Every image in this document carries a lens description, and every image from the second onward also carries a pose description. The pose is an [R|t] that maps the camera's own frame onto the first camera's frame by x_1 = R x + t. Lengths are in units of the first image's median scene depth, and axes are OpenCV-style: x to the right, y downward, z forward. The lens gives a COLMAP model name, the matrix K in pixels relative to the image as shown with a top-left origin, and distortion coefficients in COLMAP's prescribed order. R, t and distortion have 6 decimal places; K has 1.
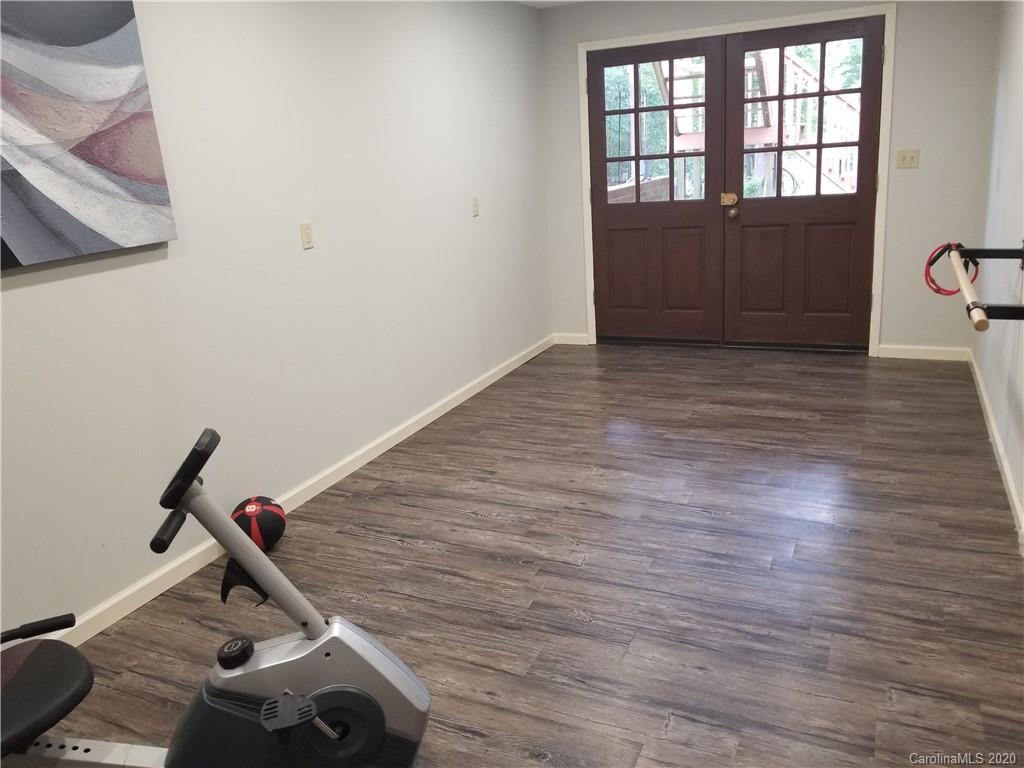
lens RADIAL K [[799.3, 0, 491.2], [0, 799.3, 377.2], [0, 0, 1]] dist [0.023132, -0.049210]
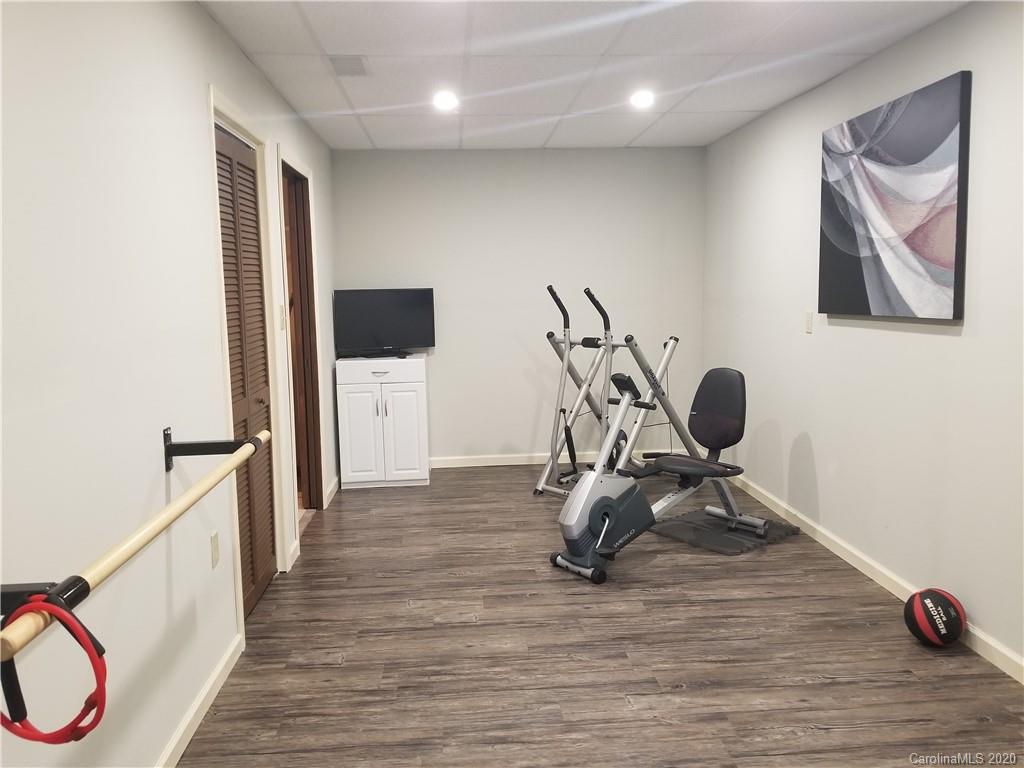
lens RADIAL K [[799.3, 0, 514.8], [0, 799.3, 380.4], [0, 0, 1]] dist [0.023132, -0.049210]
pose [[-0.857330, 0.146962, -0.493343, 0.720716], [-0.059802, 0.923457, 0.379013, -0.520460], [0.511282, 0.354442, -0.782919, 1.744855]]
